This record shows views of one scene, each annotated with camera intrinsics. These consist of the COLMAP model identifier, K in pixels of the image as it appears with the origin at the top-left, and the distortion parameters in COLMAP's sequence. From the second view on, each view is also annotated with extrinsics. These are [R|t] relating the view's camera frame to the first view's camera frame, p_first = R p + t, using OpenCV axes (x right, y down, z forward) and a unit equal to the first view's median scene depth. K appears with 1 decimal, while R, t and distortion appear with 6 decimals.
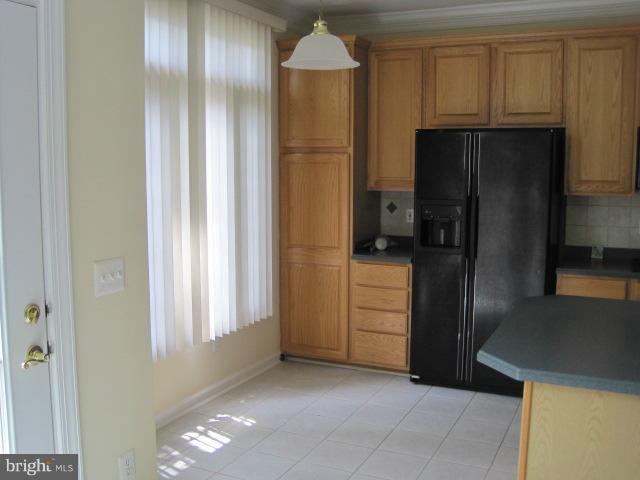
lens RADIAL K [[659.4, 0, 320.0], [0, 659.4, 240.0], [0, 0, 1]] dist [-0.143512, 0.042119]
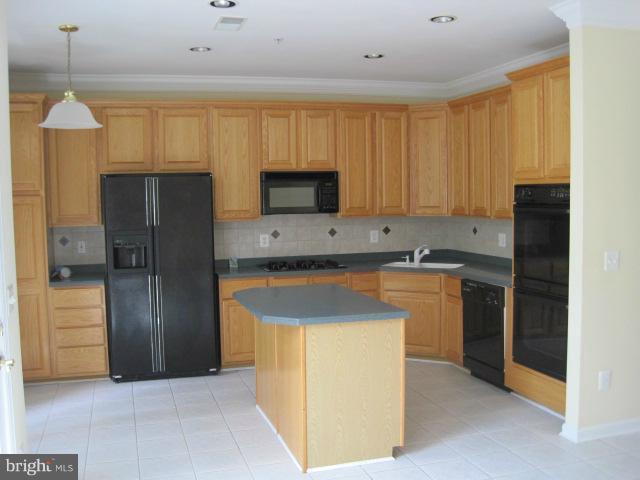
lens RADIAL K [[659.4, 0, 320.0], [0, 659.4, 240.0], [0, 0, 1]] dist [-0.143512, 0.042119]
pose [[0.742047, -0.060853, 0.667580, -0.364285], [0.094553, 0.995416, -0.014362, 0.008476], [-0.663646, 0.073779, 0.744400, -0.164295]]
